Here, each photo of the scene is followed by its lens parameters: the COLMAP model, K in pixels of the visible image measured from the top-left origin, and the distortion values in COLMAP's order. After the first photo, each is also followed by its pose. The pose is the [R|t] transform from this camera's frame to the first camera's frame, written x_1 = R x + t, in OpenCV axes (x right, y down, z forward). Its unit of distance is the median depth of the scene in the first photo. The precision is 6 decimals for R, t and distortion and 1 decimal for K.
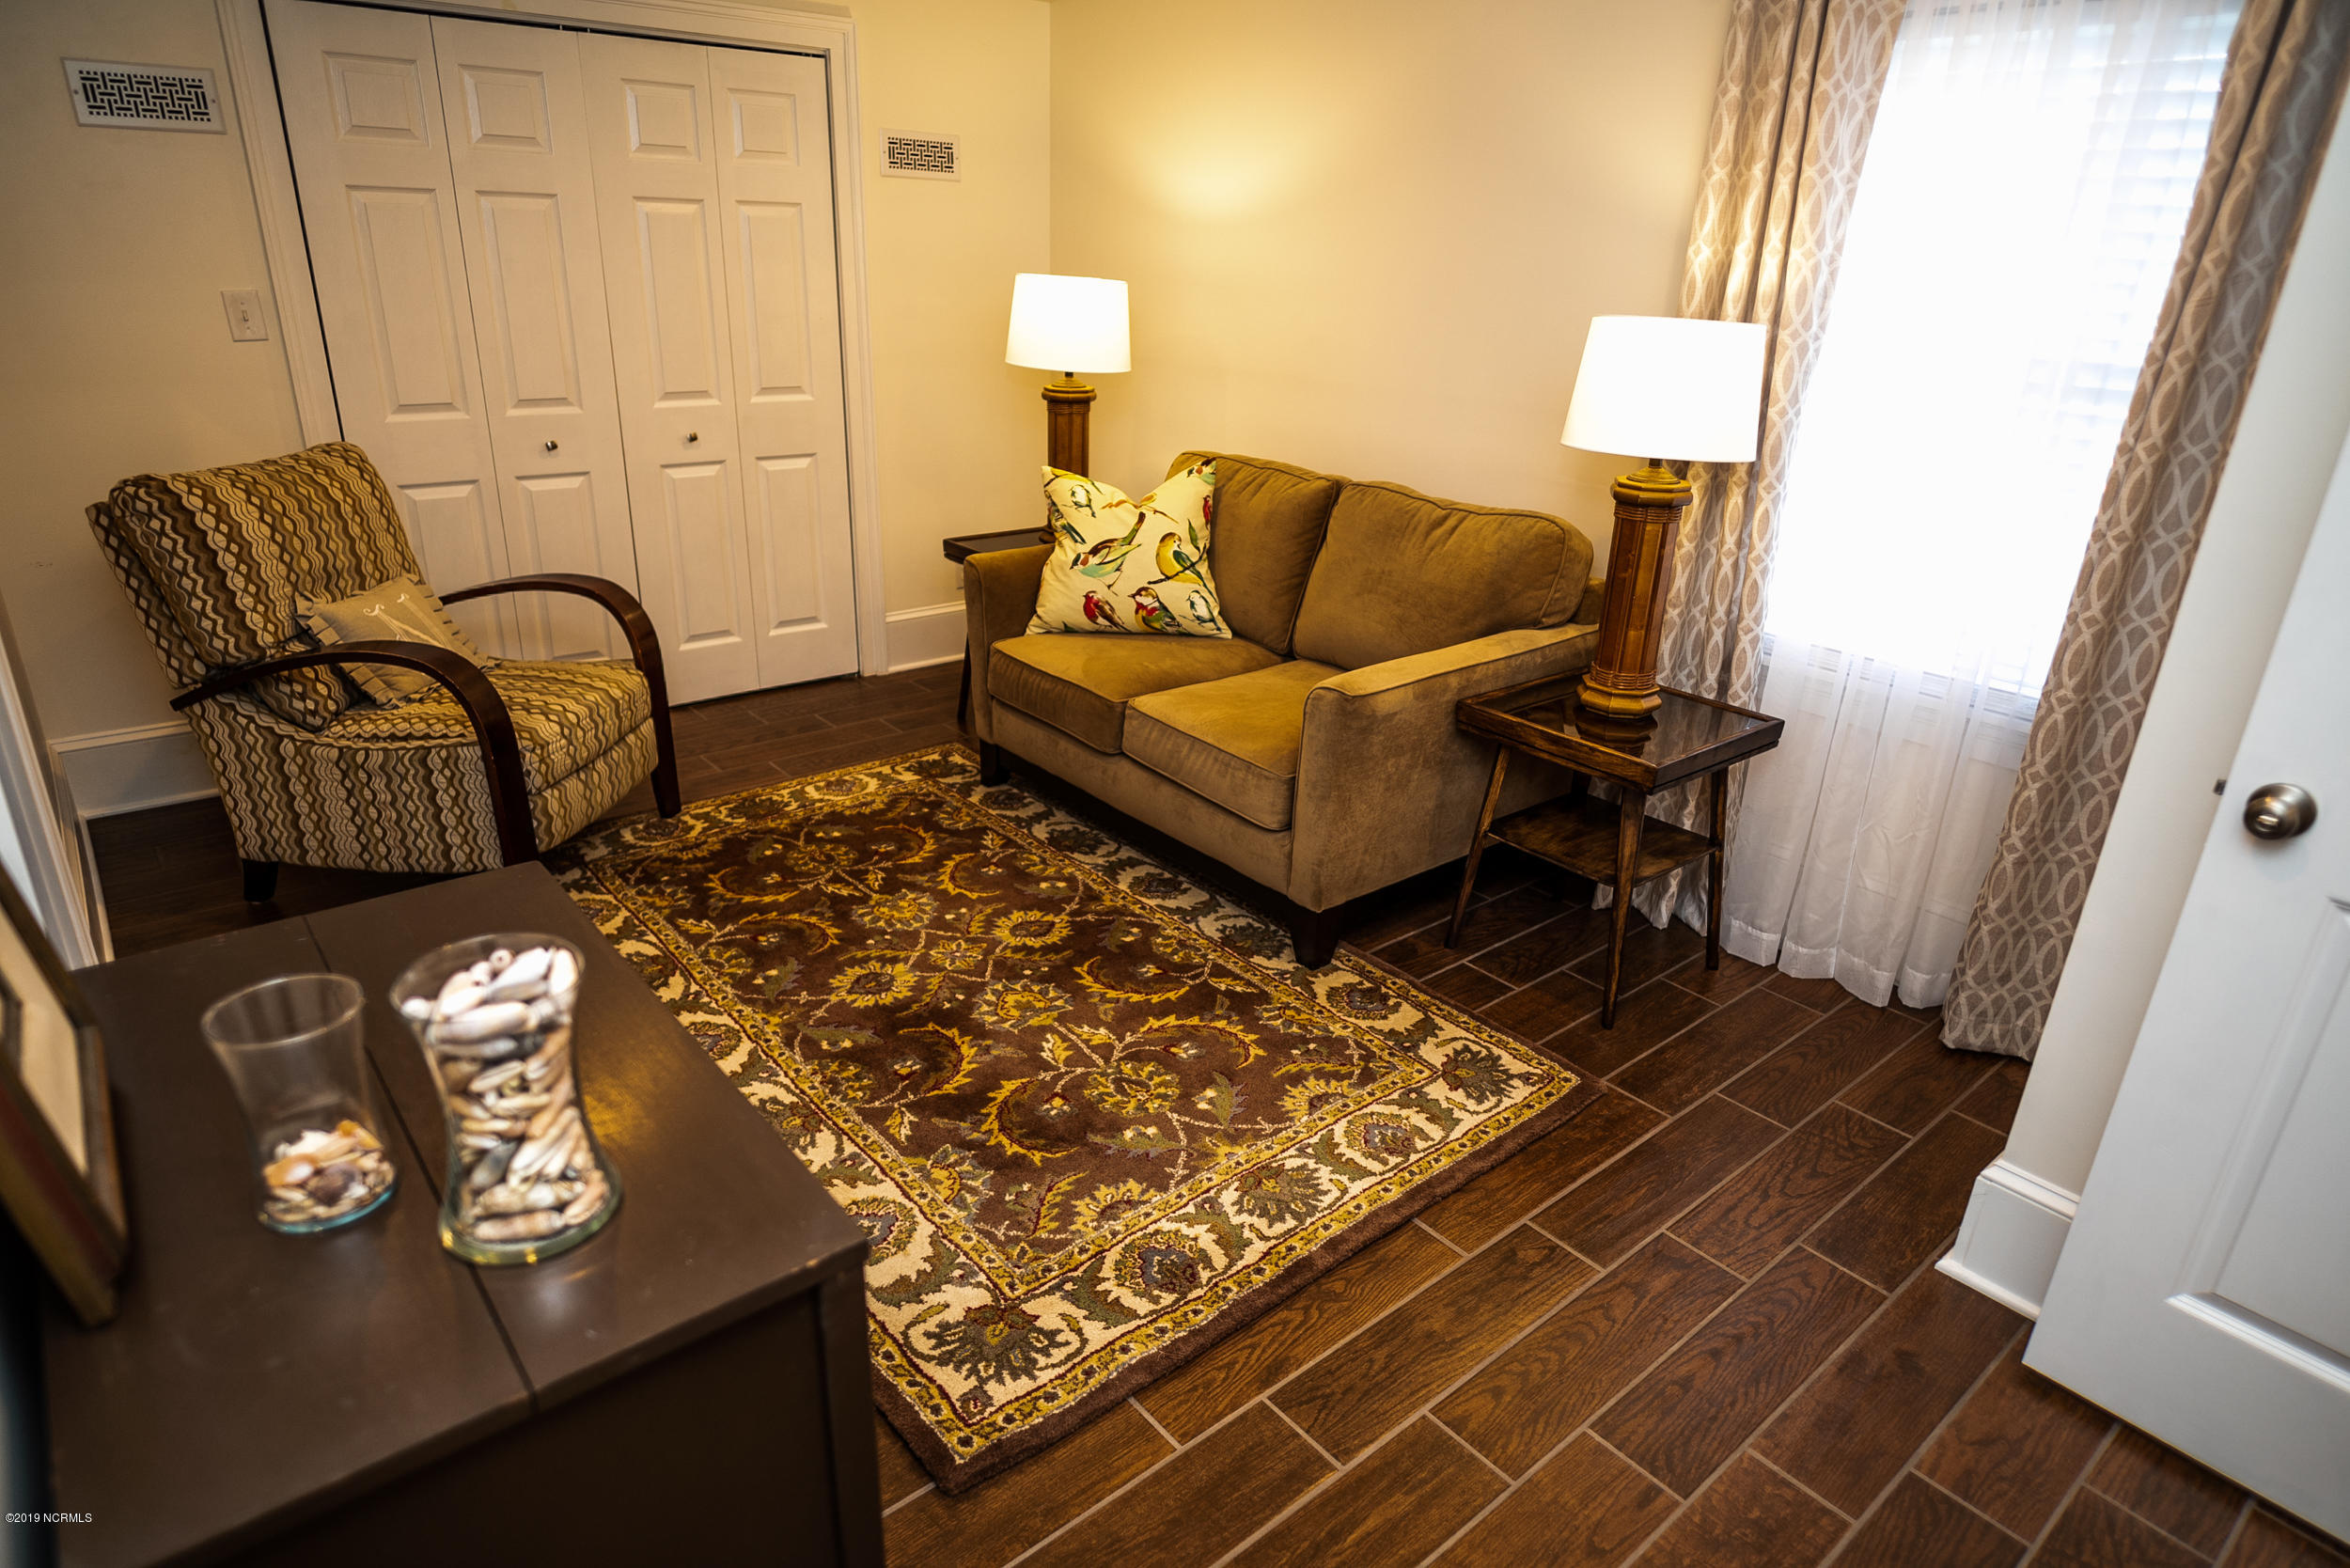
lens RADIAL K [[1351.5, 0, 1175.0], [0, 1351.5, 784.0], [0, 0, 1]] dist [-0.032124, 0.019356]
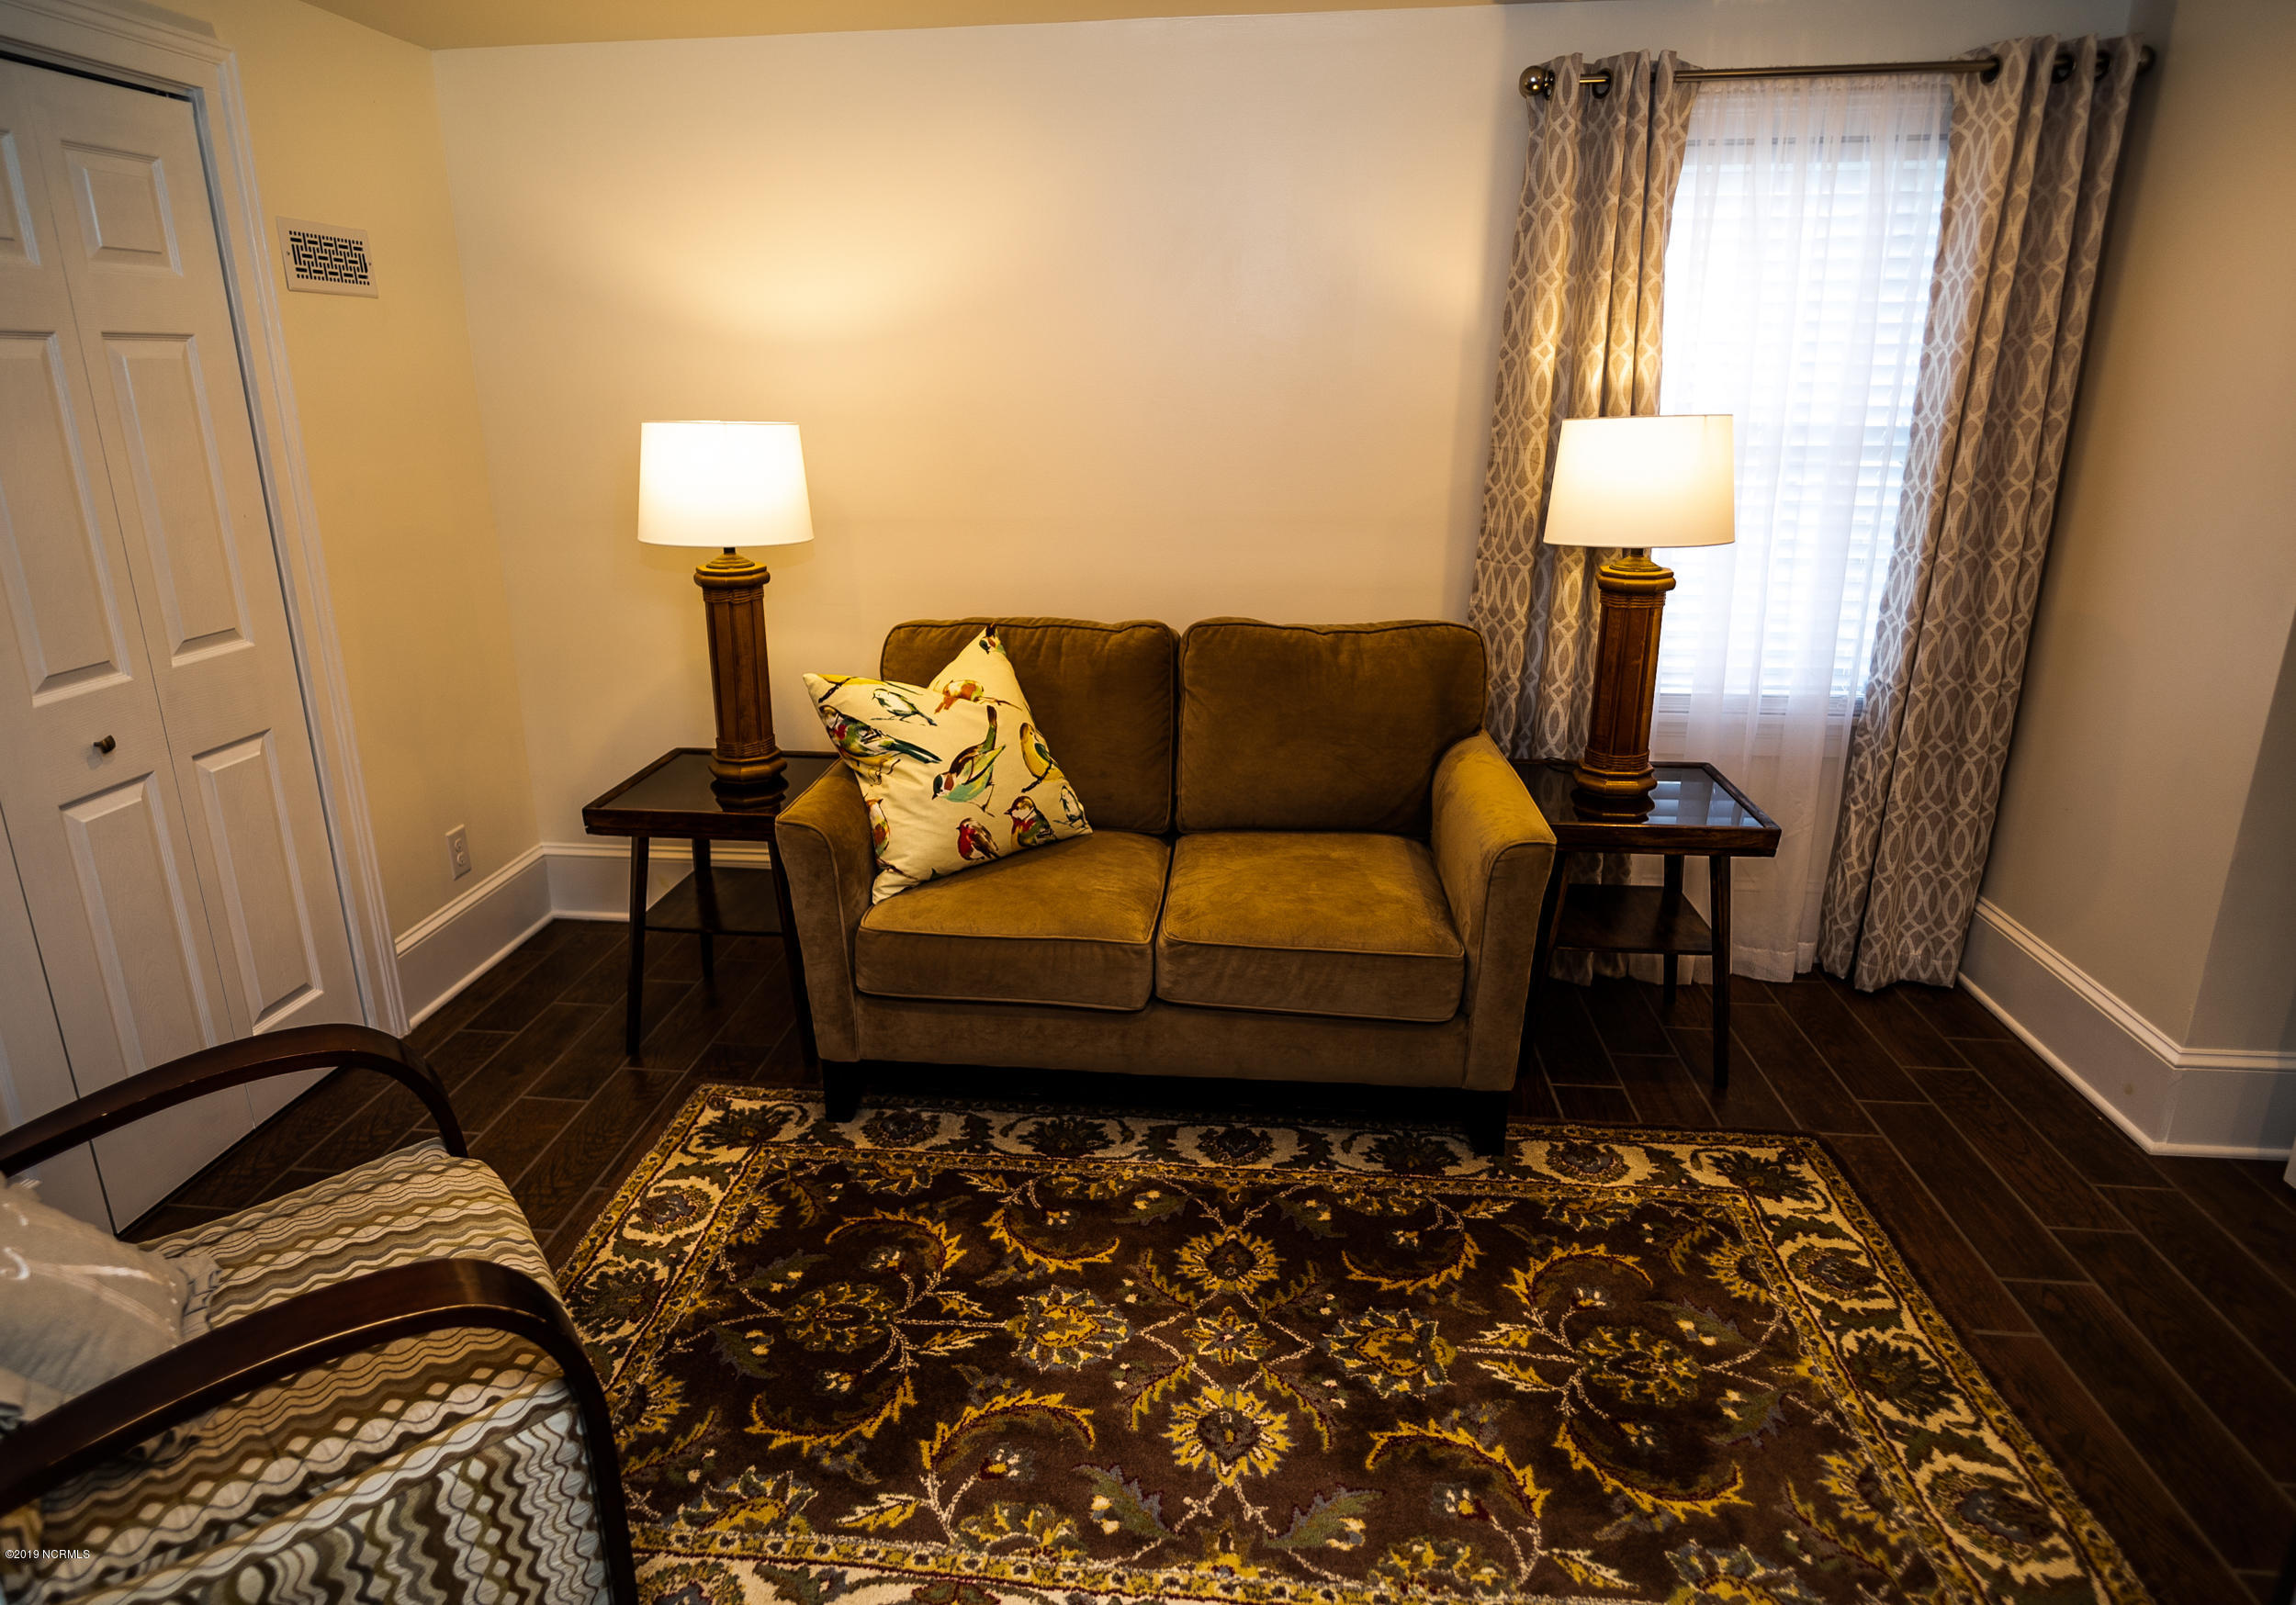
lens RADIAL K [[1378.5, 0, 1148.0], [0, 1378.5, 802.5], [0, 0, 1]] dist [-0.035762, 0.021047]
pose [[0.723168, -0.246883, 0.645040, -0.522447], [0.287823, 0.956696, 0.043482, -0.168401], [-0.627842, 0.154212, 0.762911, 0.371580]]
